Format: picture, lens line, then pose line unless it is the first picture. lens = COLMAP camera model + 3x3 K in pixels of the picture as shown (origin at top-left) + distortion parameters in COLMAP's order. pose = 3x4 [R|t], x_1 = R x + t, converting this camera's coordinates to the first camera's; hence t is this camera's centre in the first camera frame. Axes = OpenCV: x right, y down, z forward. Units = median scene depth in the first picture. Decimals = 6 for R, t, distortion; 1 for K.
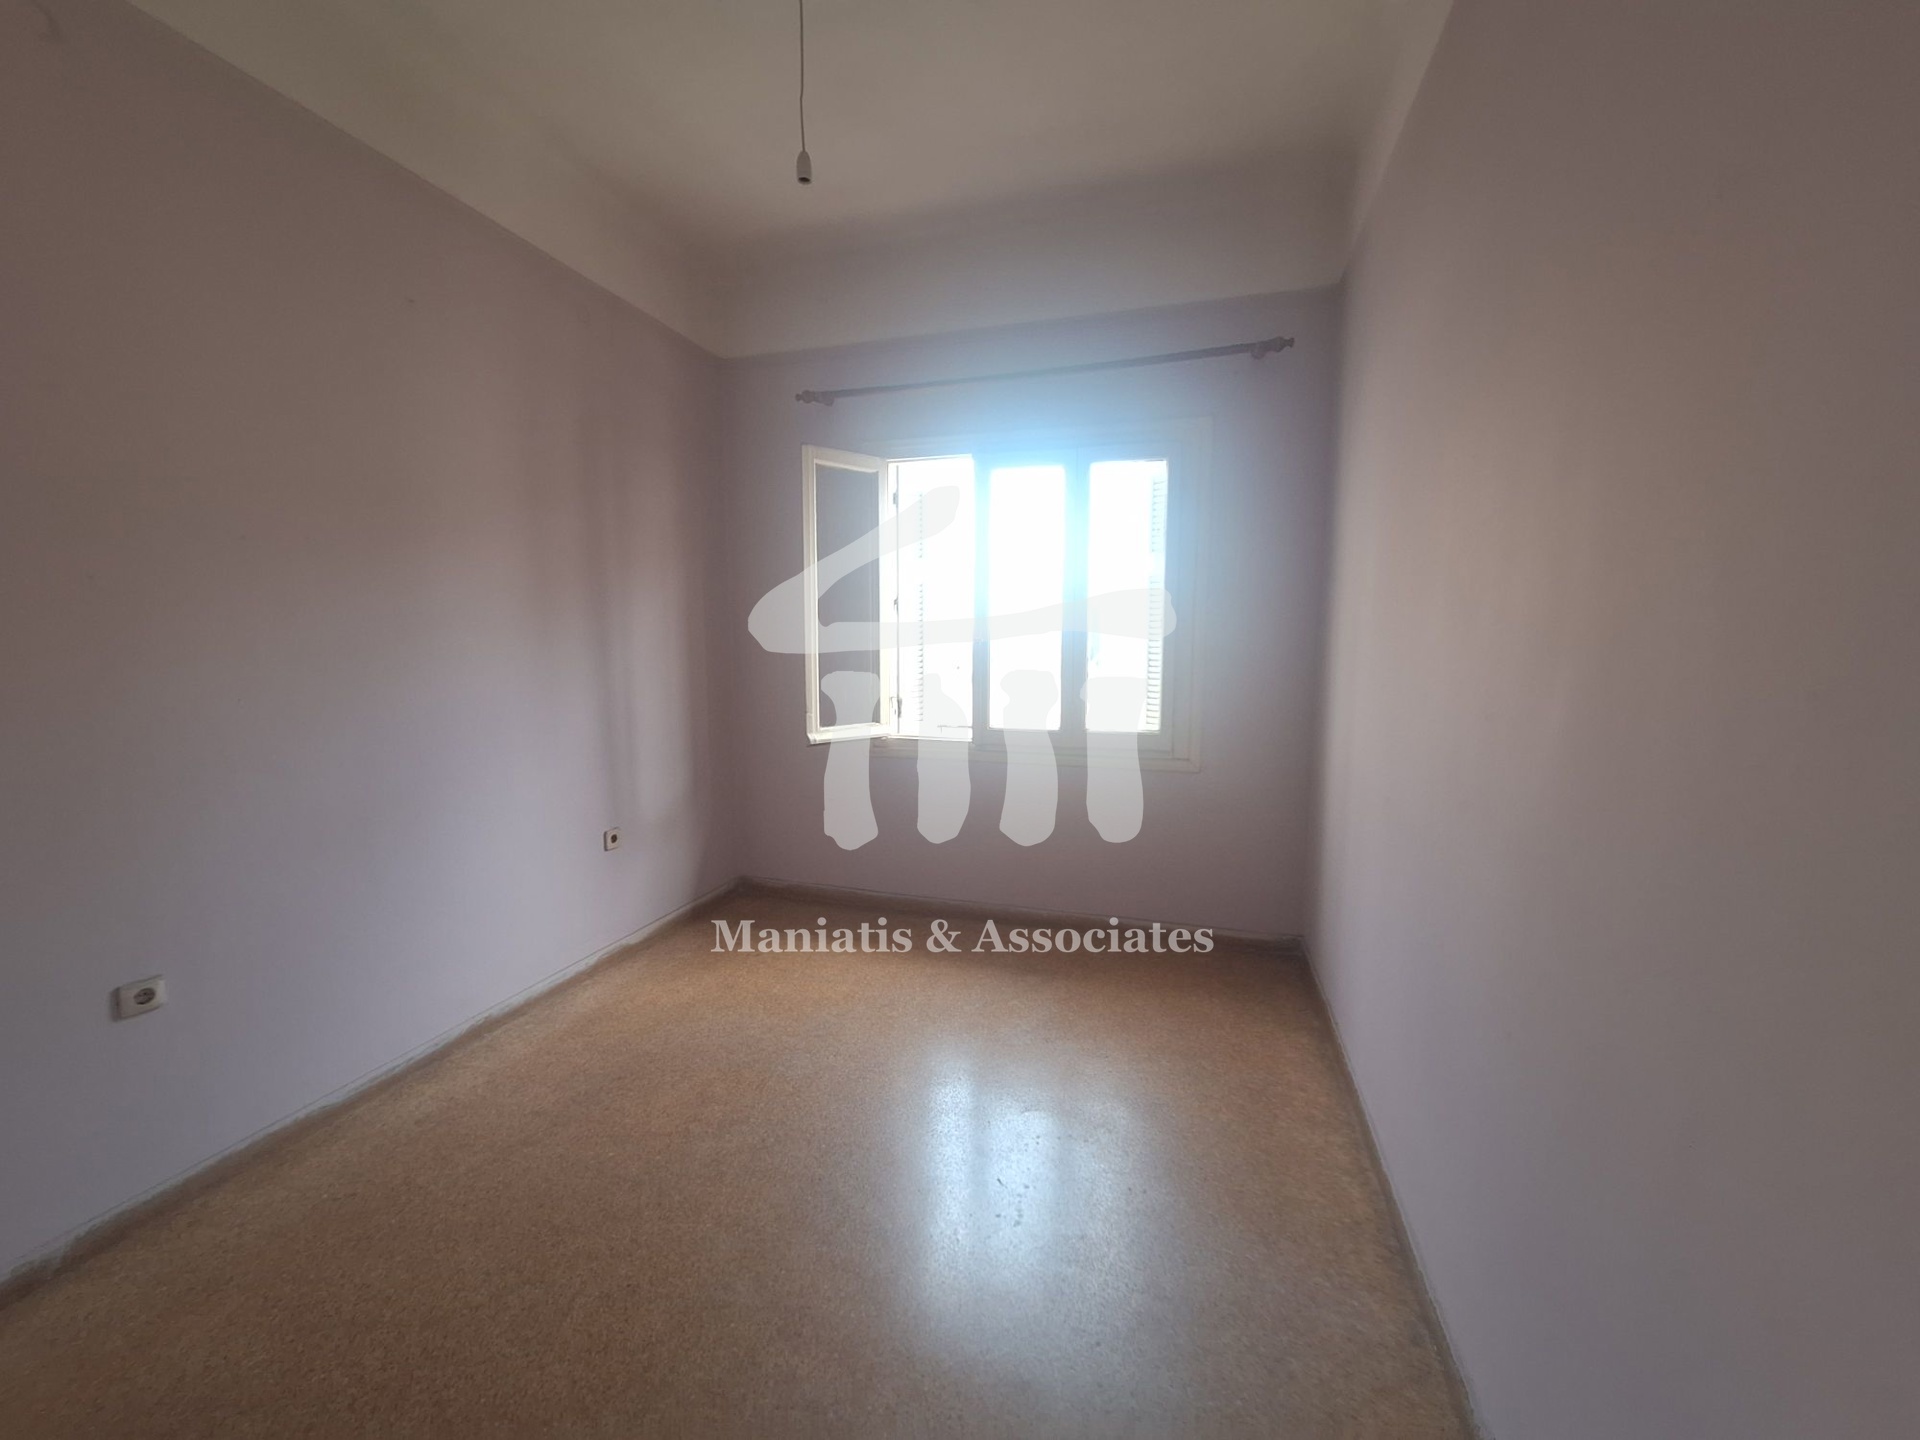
lens RADIAL K [[748.2, 0, 956.6], [0, 748.2, 720.1], [0, 0, 1]] dist [-0.002232, 0.000497]
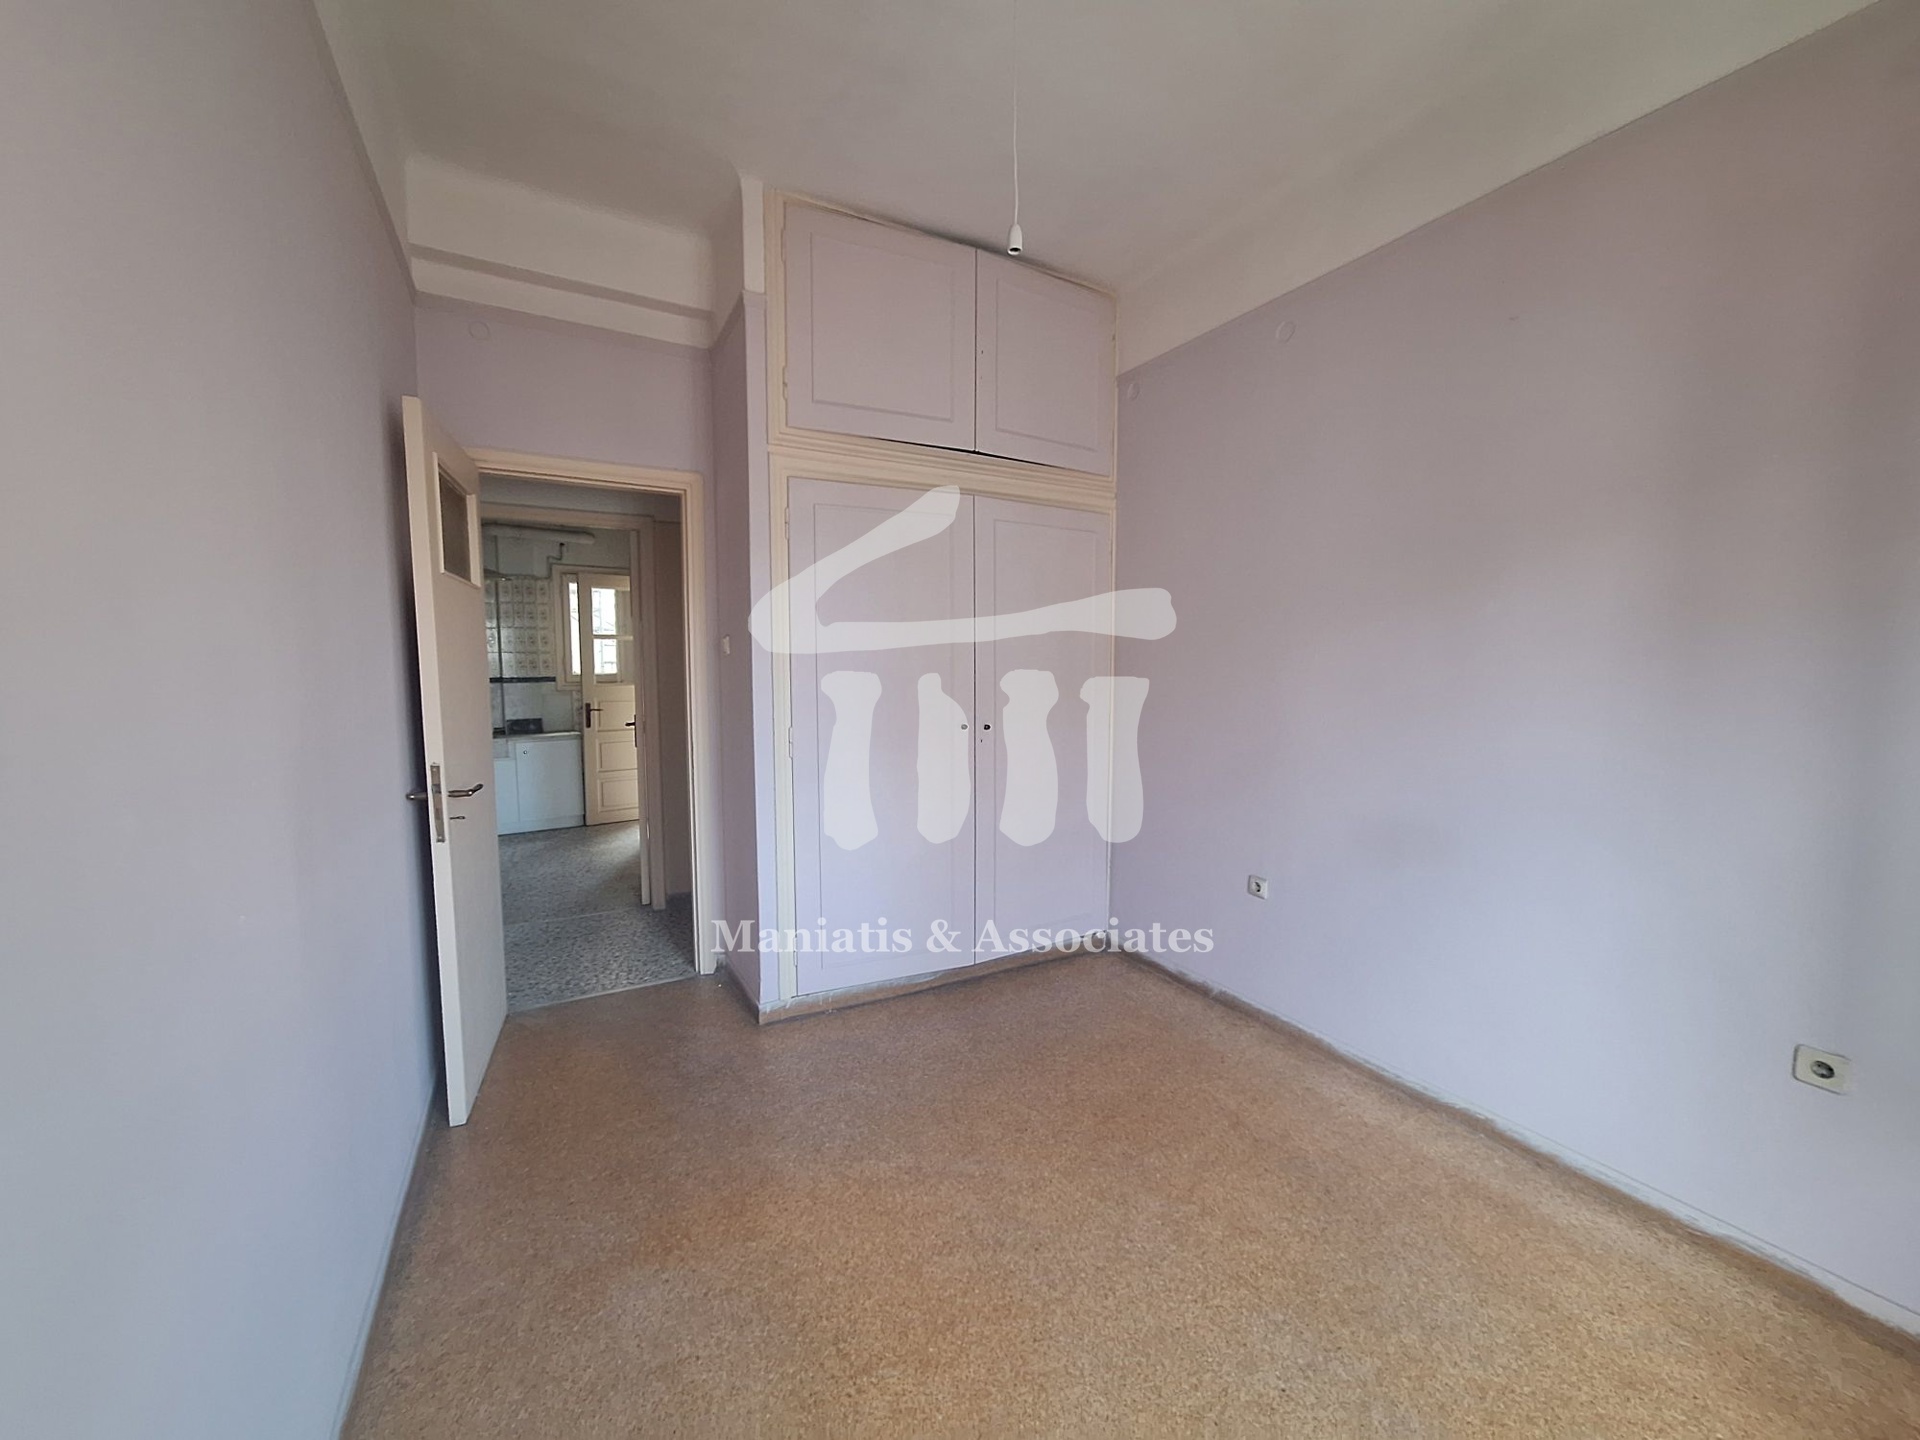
lens RADIAL K [[748.2, 0, 951.8], [0, 748.2, 720.1], [0, 0, 1]] dist [-0.002232, 0.000497]
pose [[-0.689657, 0.054961, -0.722048, 0.445870], [-0.083524, 0.984423, 0.154710, -0.154615], [0.719304, 0.167005, -0.674323, 1.194895]]
